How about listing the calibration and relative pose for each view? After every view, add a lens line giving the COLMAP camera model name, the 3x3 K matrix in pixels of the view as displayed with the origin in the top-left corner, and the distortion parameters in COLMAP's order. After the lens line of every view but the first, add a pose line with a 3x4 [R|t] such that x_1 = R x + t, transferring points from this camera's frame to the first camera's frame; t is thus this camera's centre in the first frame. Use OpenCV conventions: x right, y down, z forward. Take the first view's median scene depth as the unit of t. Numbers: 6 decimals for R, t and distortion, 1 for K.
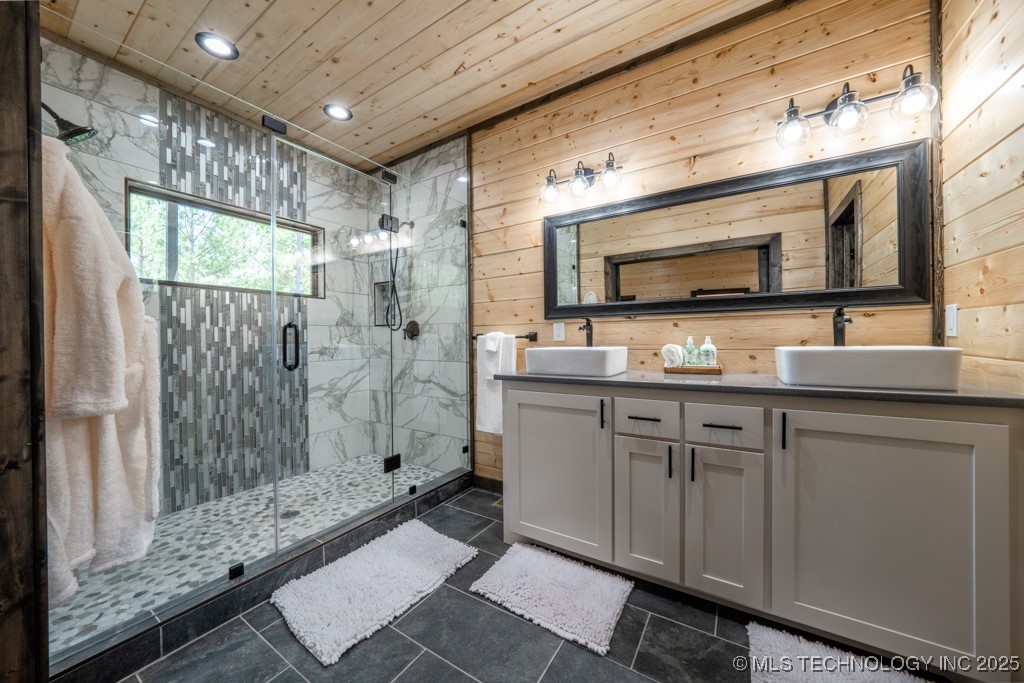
lens RADIAL K [[360.8, 0, 512.2], [0, 360.8, 339.0], [0, 0, 1]] dist [-0.025133, 0.005342]
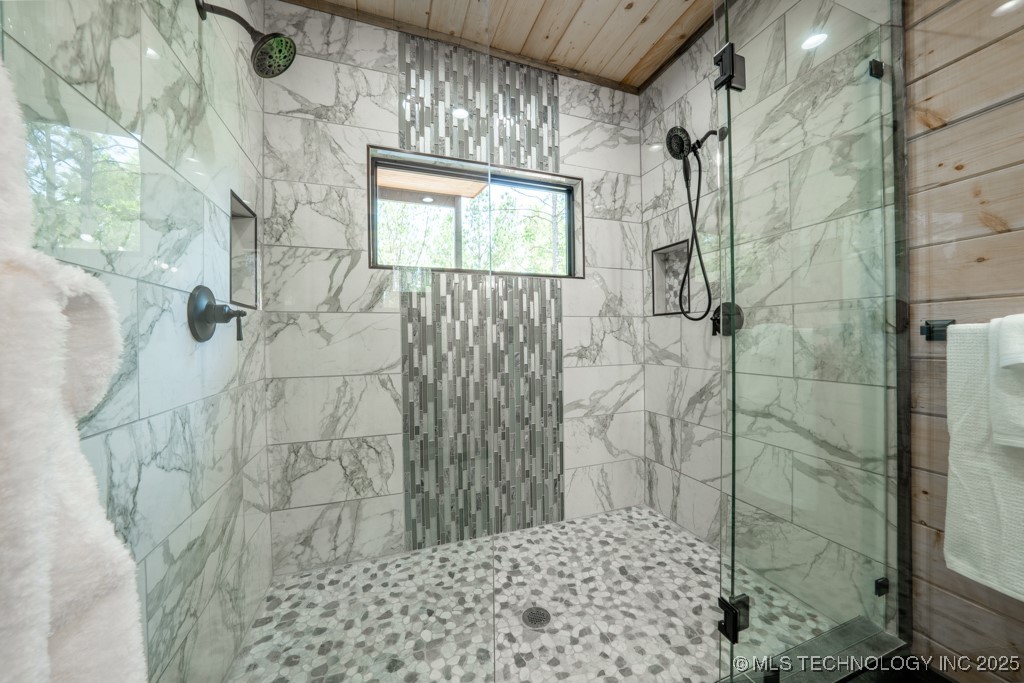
lens RADIAL K [[360.8, 0, 507.0], [0, 360.8, 339.7], [0, 0, 1]] dist [-0.025133, 0.005342]
pose [[0.782029, 0.001214, -0.623241, -0.252748], [0.004854, 0.999956, 0.008039, 0.002026], [0.623223, -0.009312, 0.781989, 0.443418]]
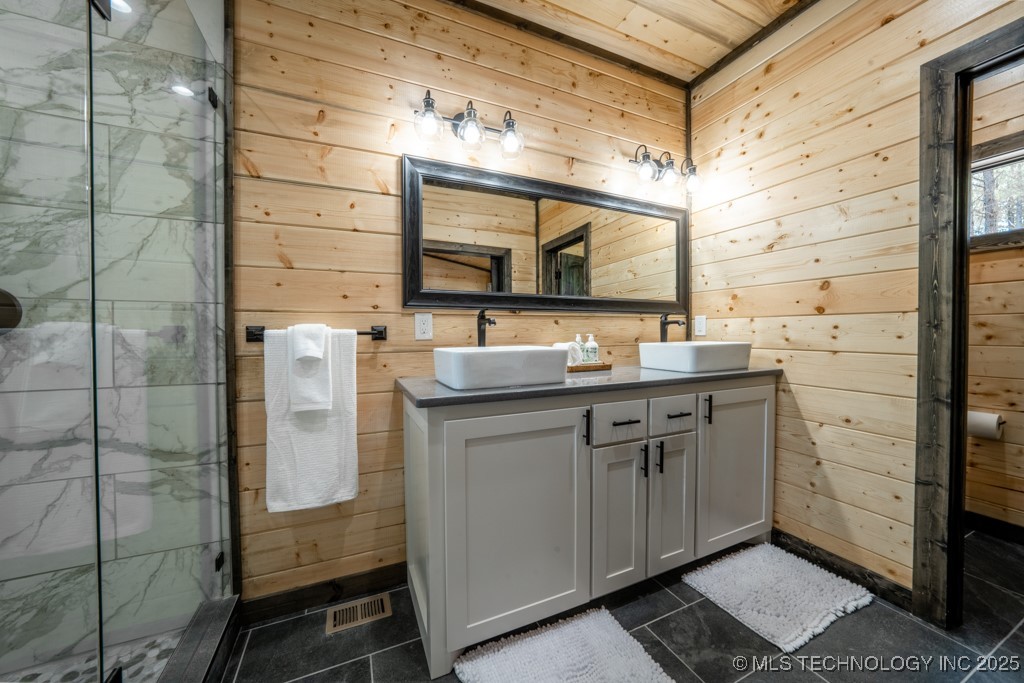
lens RADIAL K [[360.8, 0, 513.7], [0, 360.8, 340.2], [0, 0, 1]] dist [-0.025133, 0.005342]
pose [[0.552873, -0.003998, 0.833256, -0.353358], [0.000234, 0.999989, 0.004643, 0.003746], [-0.833265, -0.002372, 0.552868, 0.460546]]
